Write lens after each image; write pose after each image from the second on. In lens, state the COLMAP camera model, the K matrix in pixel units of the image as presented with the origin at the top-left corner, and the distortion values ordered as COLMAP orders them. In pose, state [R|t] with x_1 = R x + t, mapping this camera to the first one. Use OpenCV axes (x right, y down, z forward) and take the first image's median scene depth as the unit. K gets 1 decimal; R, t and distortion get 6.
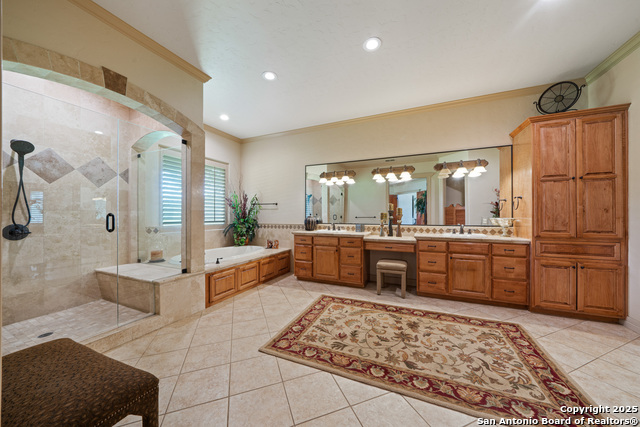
lens RADIAL K [[219.8, 0, 313.8], [0, 219.8, 214.3], [0, 0, 1]] dist [-0.007473, -0.000100]
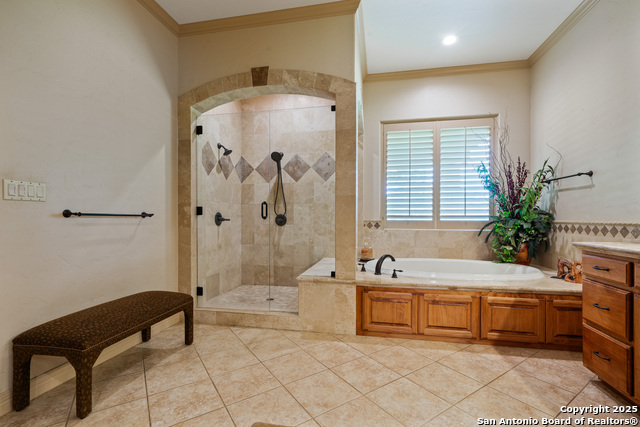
lens RADIAL K [[280.8, 0, 319.2], [0, 280.8, 217.3], [0, 0, 1]] dist [0.001431, 0.000250]
pose [[0.262908, 0.003516, -0.964814, 0.323353], [0.004500, 0.999978, 0.004871, 0.046529], [0.964810, -0.005622, 0.262887, 0.620865]]
